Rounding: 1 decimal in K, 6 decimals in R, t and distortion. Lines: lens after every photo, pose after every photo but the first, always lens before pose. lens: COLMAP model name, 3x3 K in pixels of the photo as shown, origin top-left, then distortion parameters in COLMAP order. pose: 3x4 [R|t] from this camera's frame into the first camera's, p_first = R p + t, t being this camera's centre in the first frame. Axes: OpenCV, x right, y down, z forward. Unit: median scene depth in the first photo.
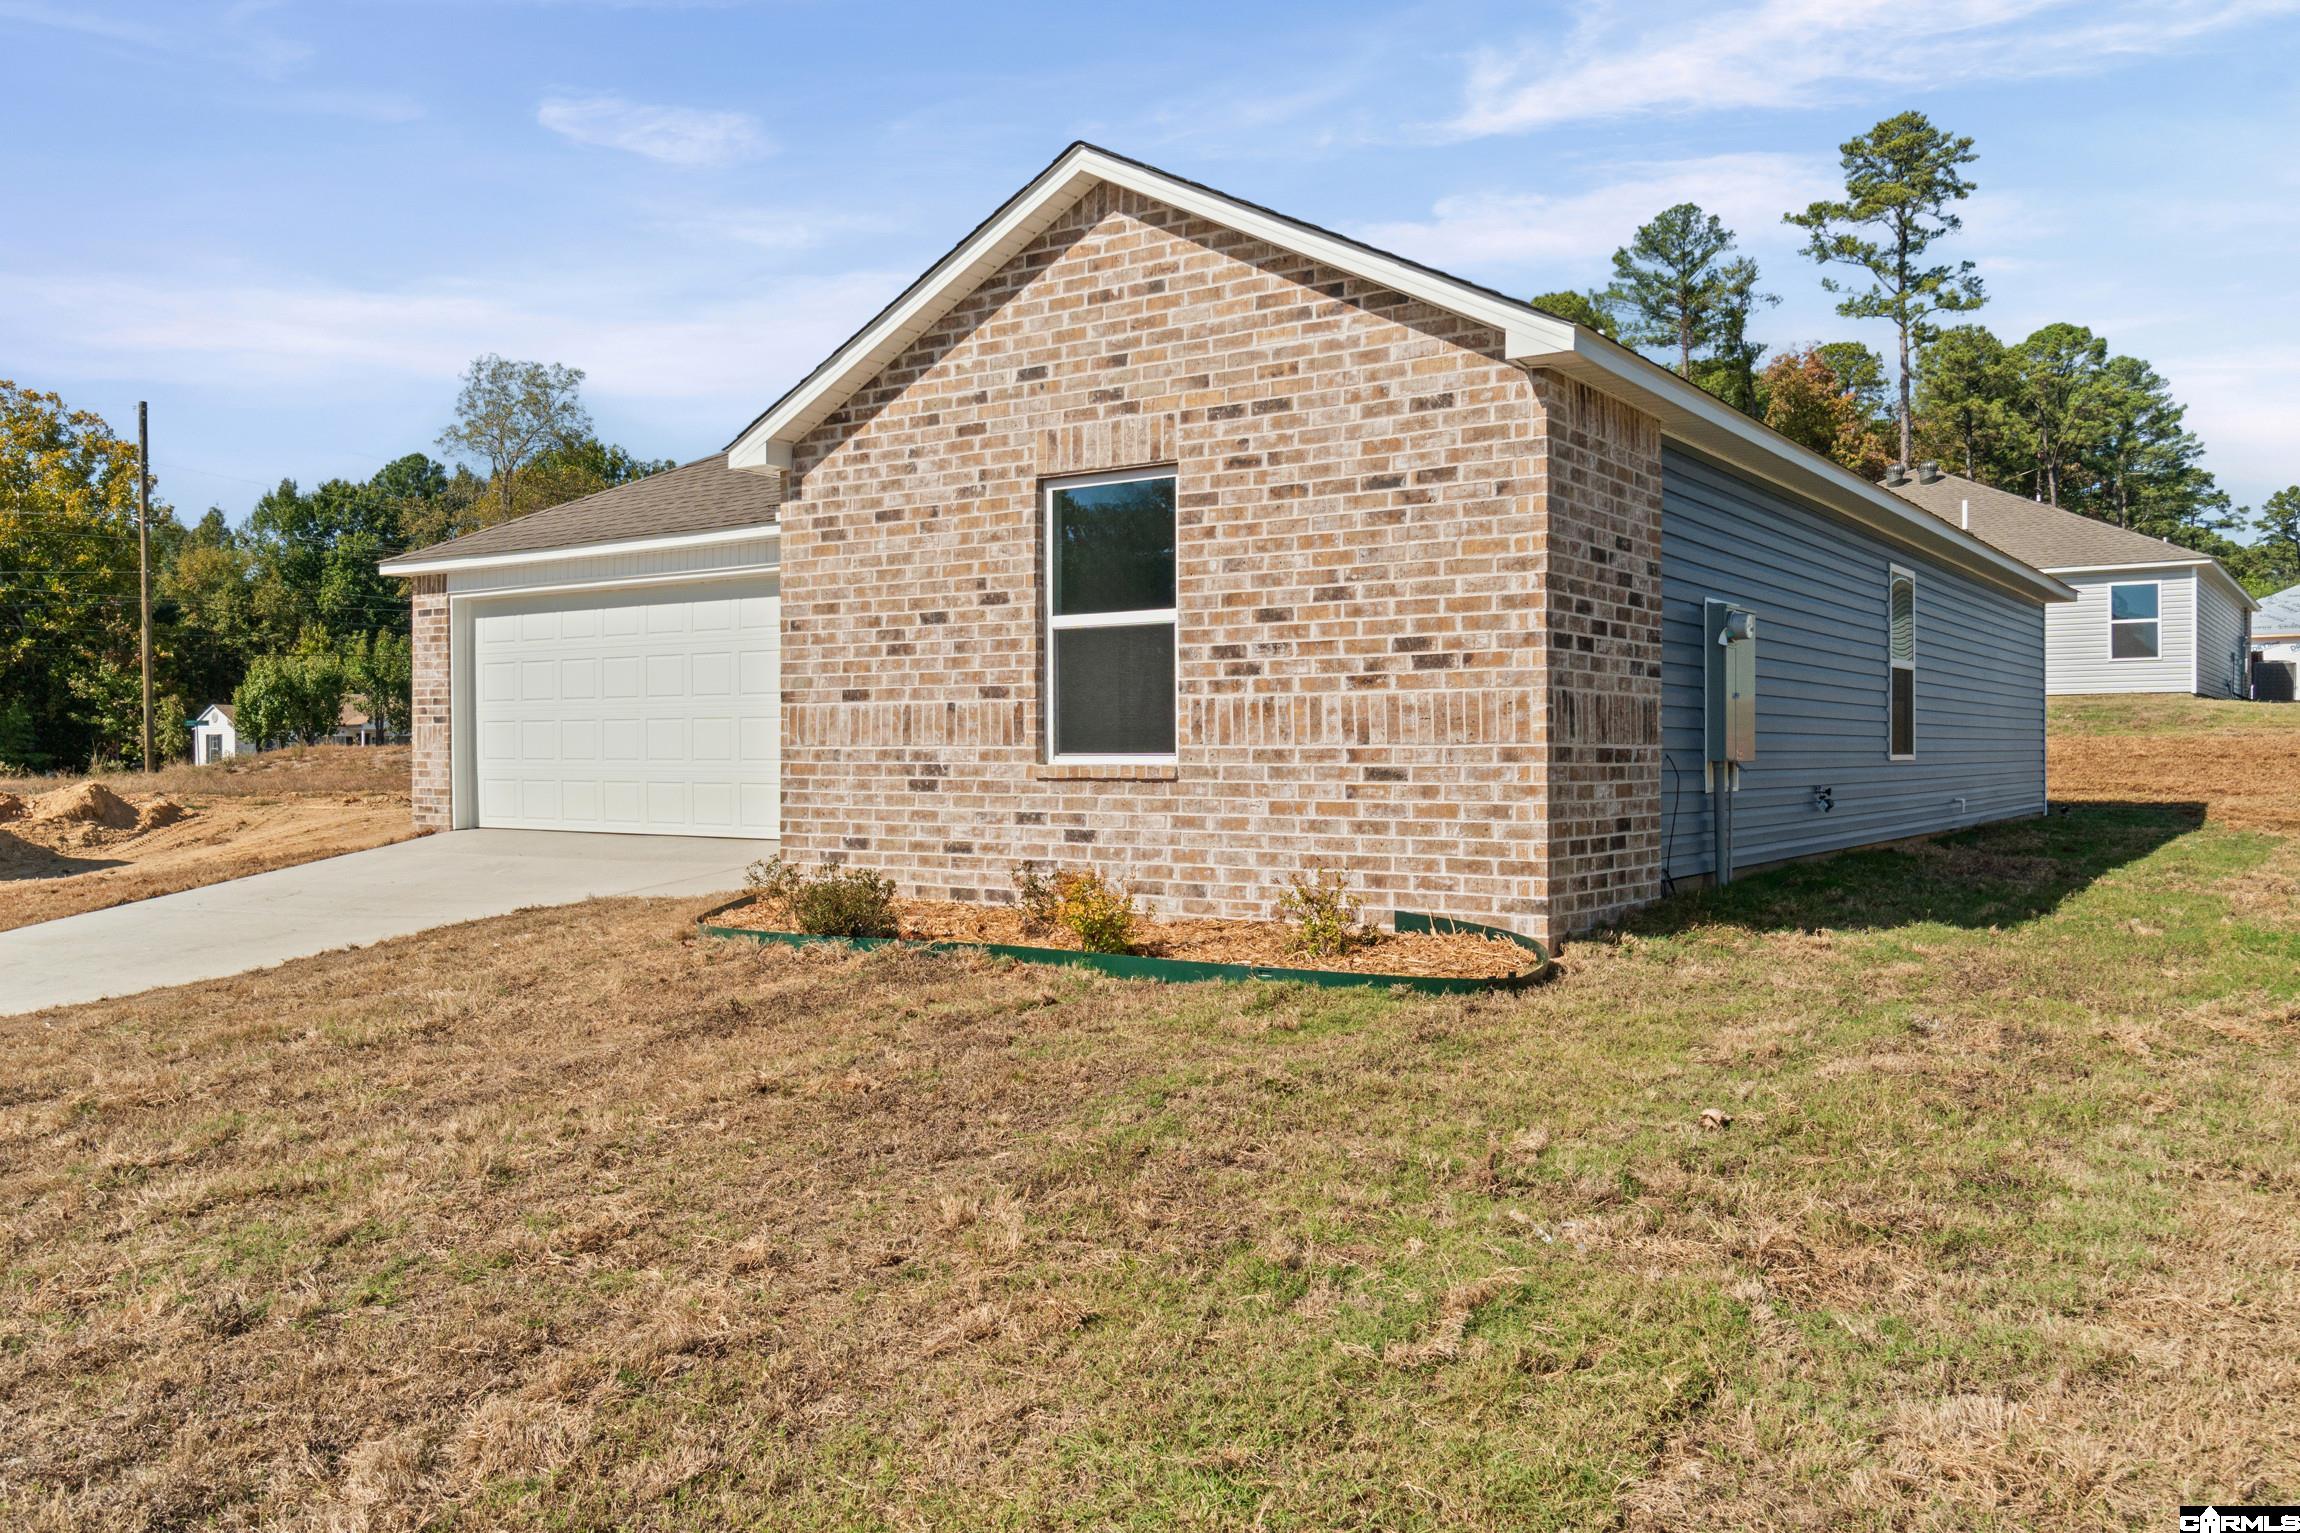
lens RADIAL K [[1784.6, 0, 1144.7], [0, 1784.6, 773.1], [0, 0, 1]] dist [-0.011880, -0.004884]
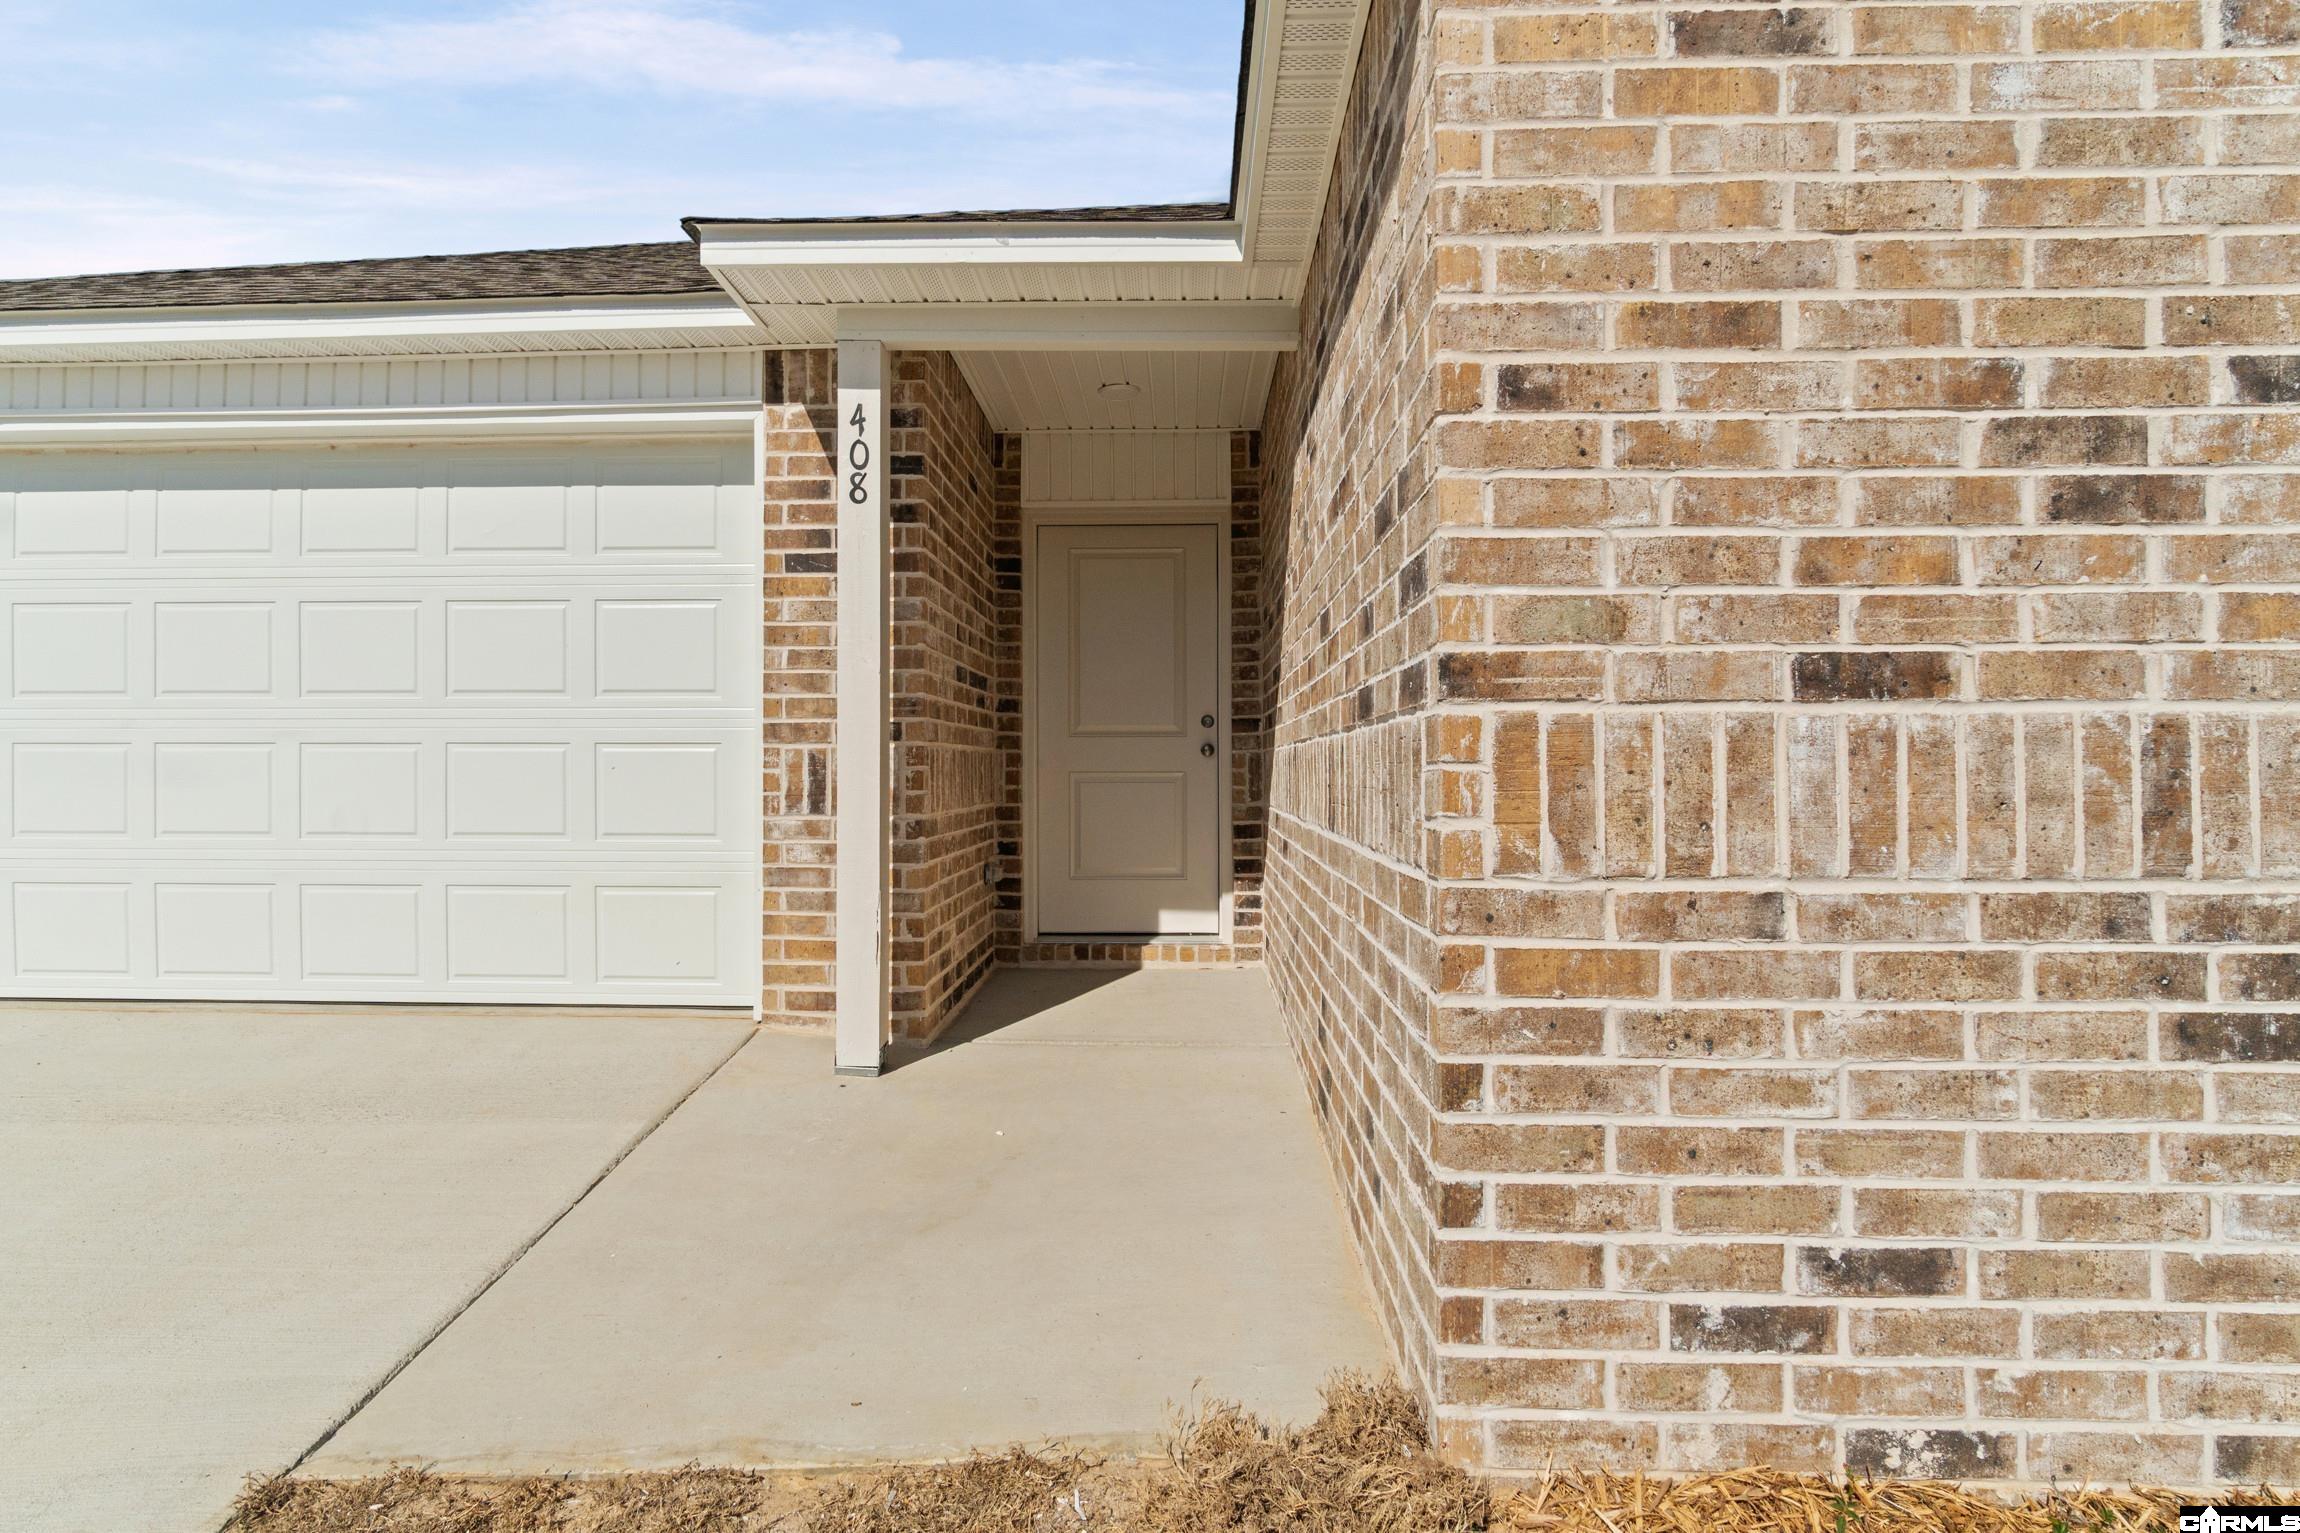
lens RADIAL K [[1174.6, 0, 1148.0], [0, 1174.6, 765.8], [0, 0, 1]] dist [-0.006977, 0.002883]
pose [[0.844742, -0.000158, 0.535173, -0.339777], [0.005500, 0.999950, -0.008386, -0.030632], [-0.535145, 0.010028, 0.844701, 0.927845]]
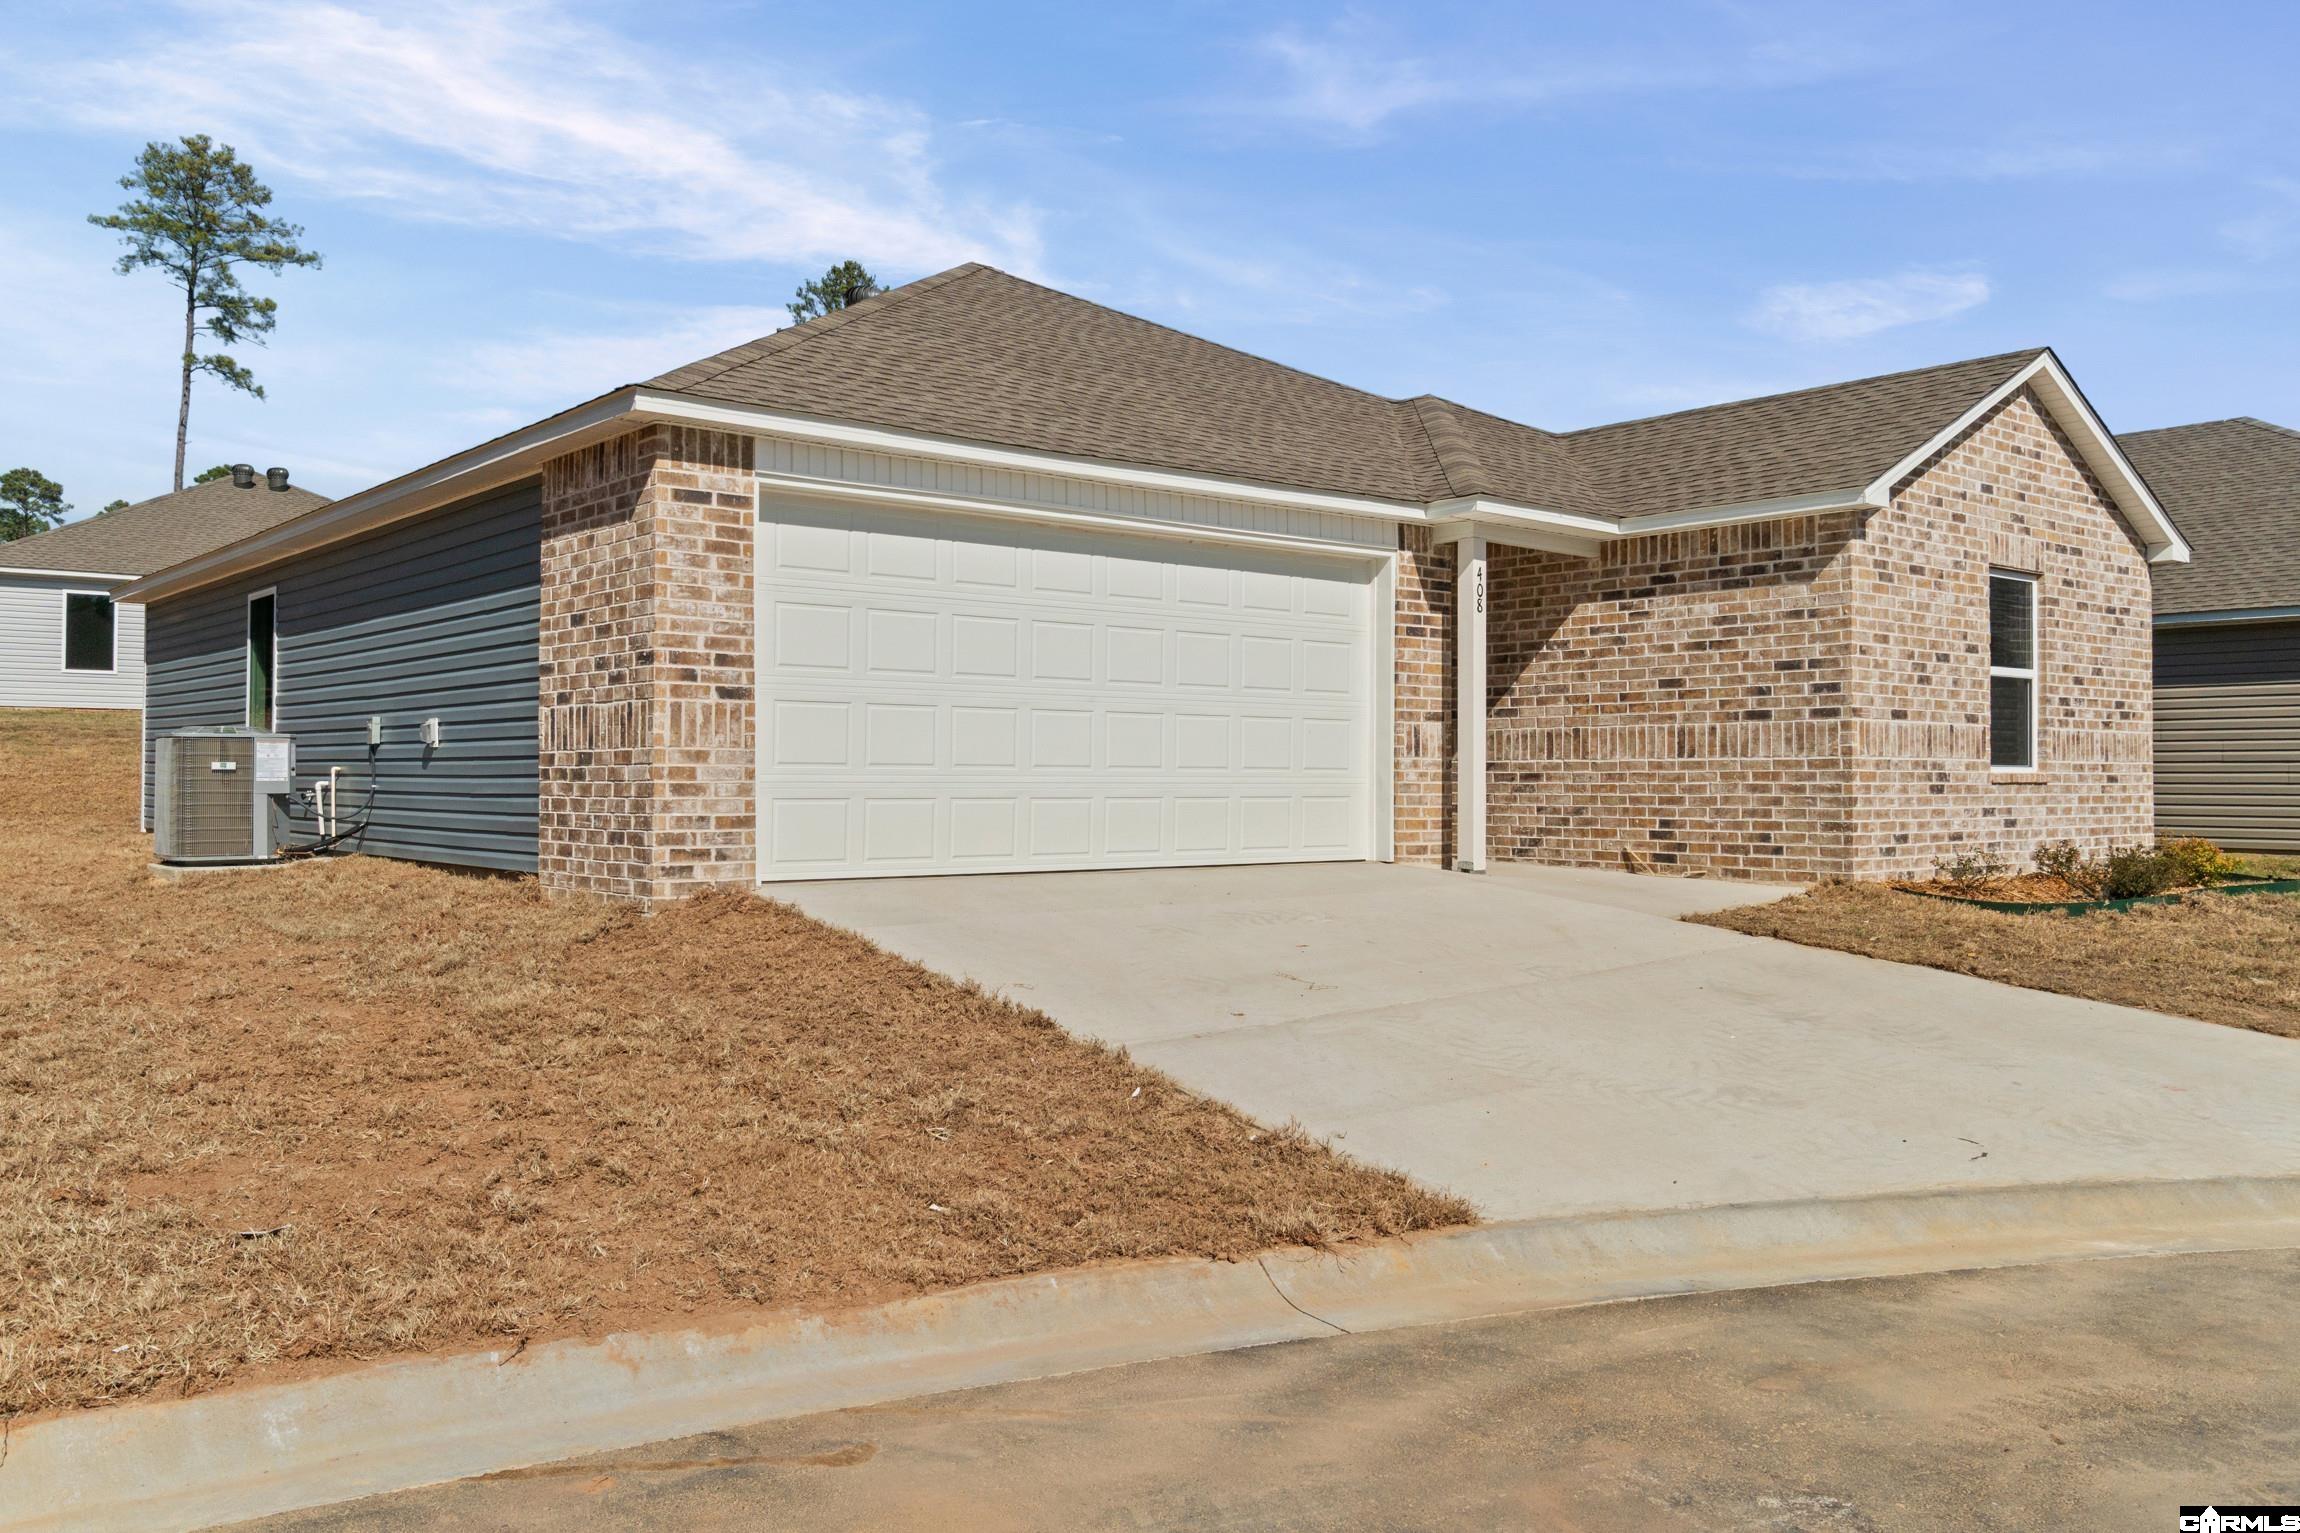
lens RADIAL K [[1784.6, 0, 1150.0], [0, 1784.6, 756.4], [0, 0, 1]] dist [-0.011880, -0.004884]
pose [[0.272385, 0.011352, 0.962121, -1.463799], [0.005923, 0.999892, -0.013475, -0.002525], [-0.962170, 0.009369, 0.272289, 1.173626]]
